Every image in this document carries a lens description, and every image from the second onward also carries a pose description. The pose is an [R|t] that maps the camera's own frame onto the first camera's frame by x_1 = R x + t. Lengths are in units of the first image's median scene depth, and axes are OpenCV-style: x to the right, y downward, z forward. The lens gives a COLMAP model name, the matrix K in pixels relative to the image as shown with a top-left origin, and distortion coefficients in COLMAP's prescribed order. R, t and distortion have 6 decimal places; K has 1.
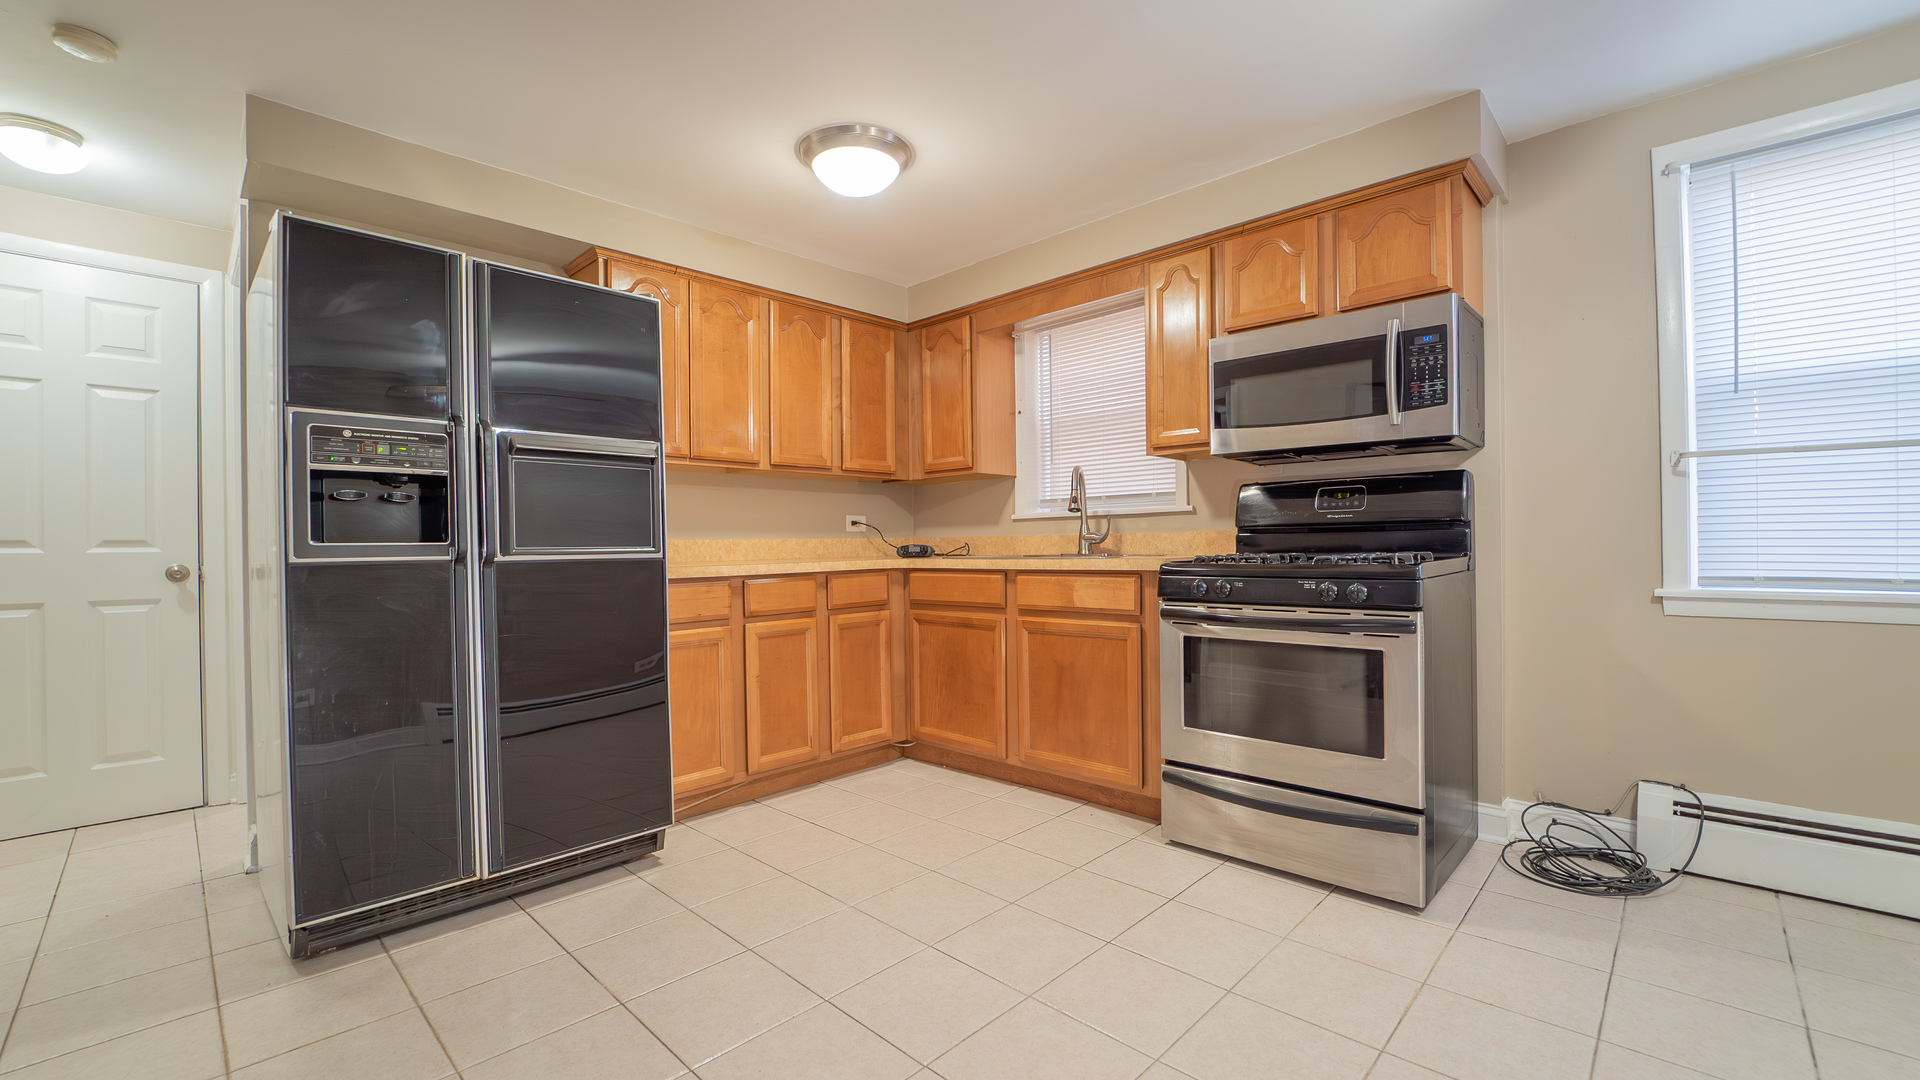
lens RADIAL K [[777.9, 0, 963.9], [0, 777.9, 549.8], [0, 0, 1]] dist [-0.020261, 0.000314]
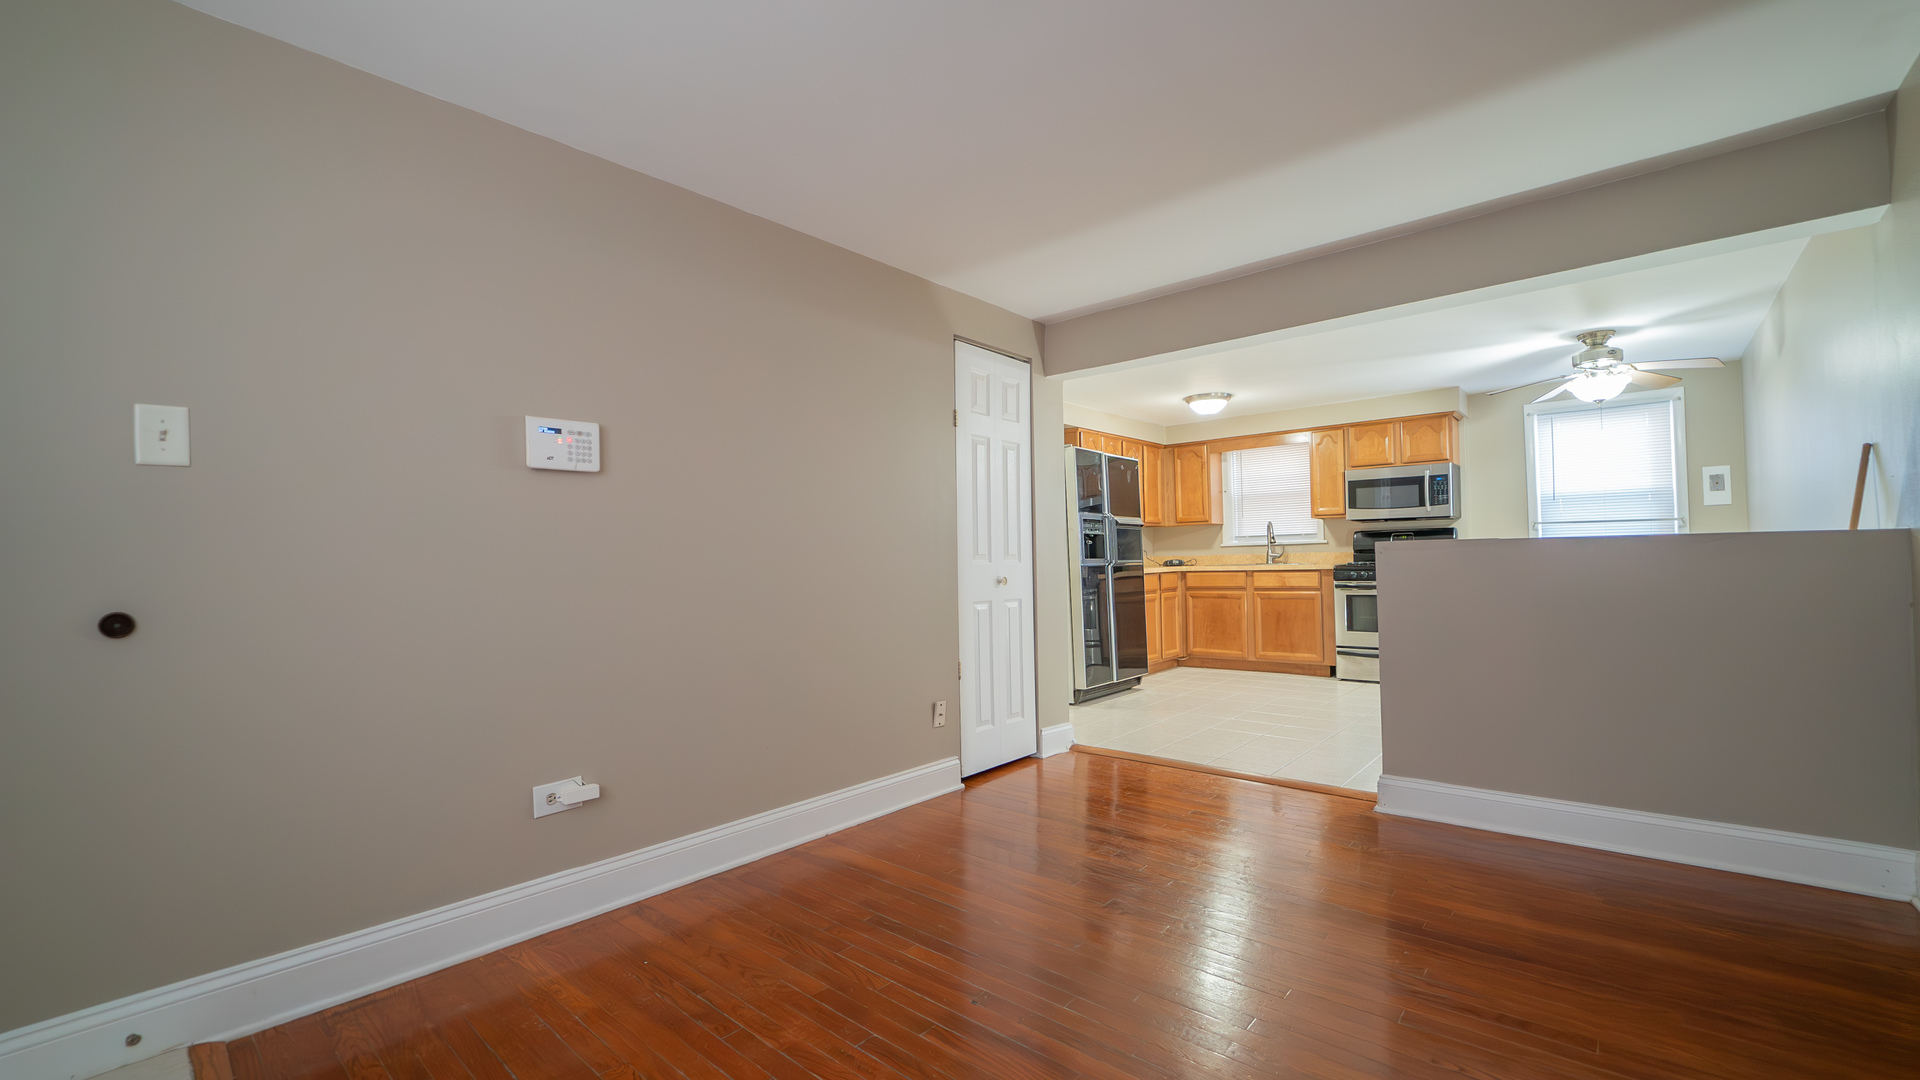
lens RADIAL K [[777.9, 0, 963.9], [0, 777.9, 549.8], [0, 0, 1]] dist [-0.020261, 0.000314]
pose [[0.999040, -0.005625, 0.043438, -1.015103], [0.006644, 0.999705, -0.023348, 0.016416], [-0.043294, 0.023614, 0.998783, -1.384011]]
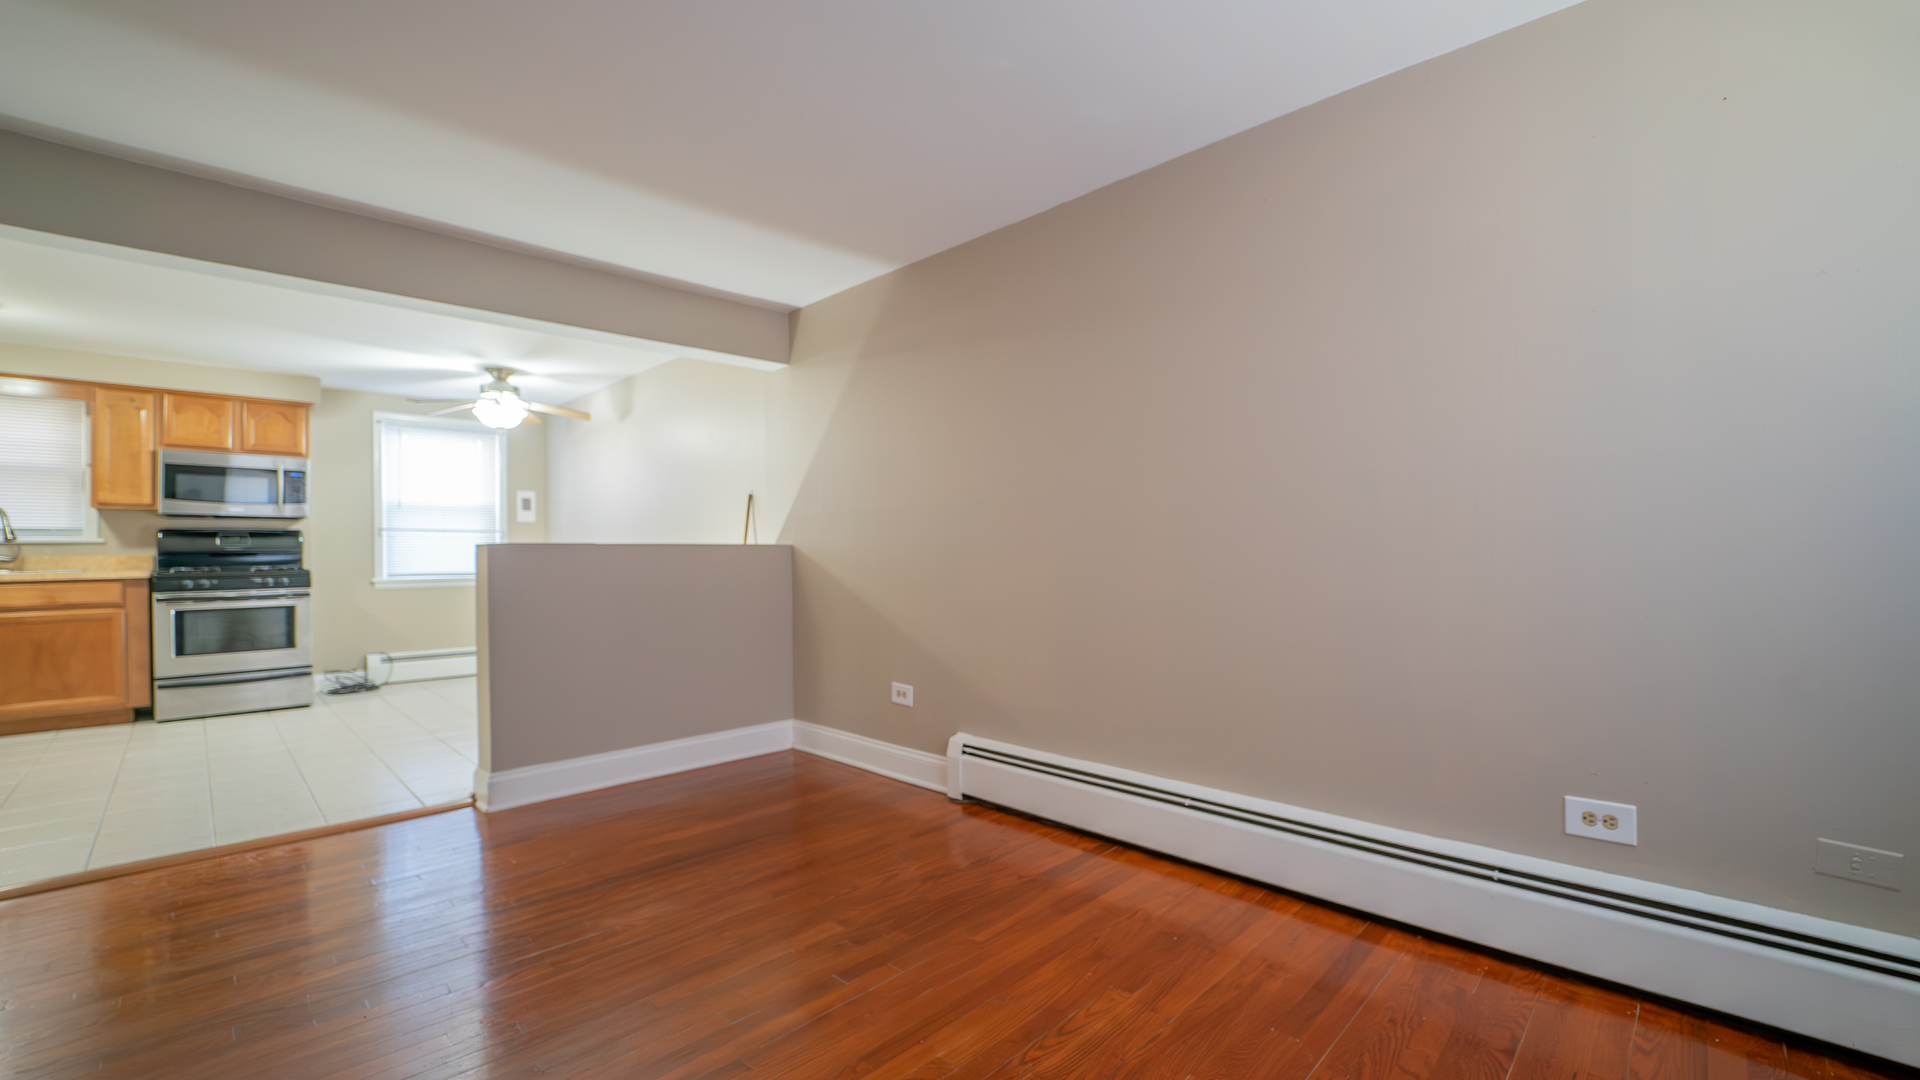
lens RADIAL K [[777.9, 0, 963.9], [0, 777.9, 549.8], [0, 0, 1]] dist [-0.020261, 0.000314]
pose [[0.014327, 0.014979, 0.999785, -1.530224], [0.017278, 0.999735, -0.015226, 0.023522], [-0.999748, 0.017492, 0.014064, -0.955587]]
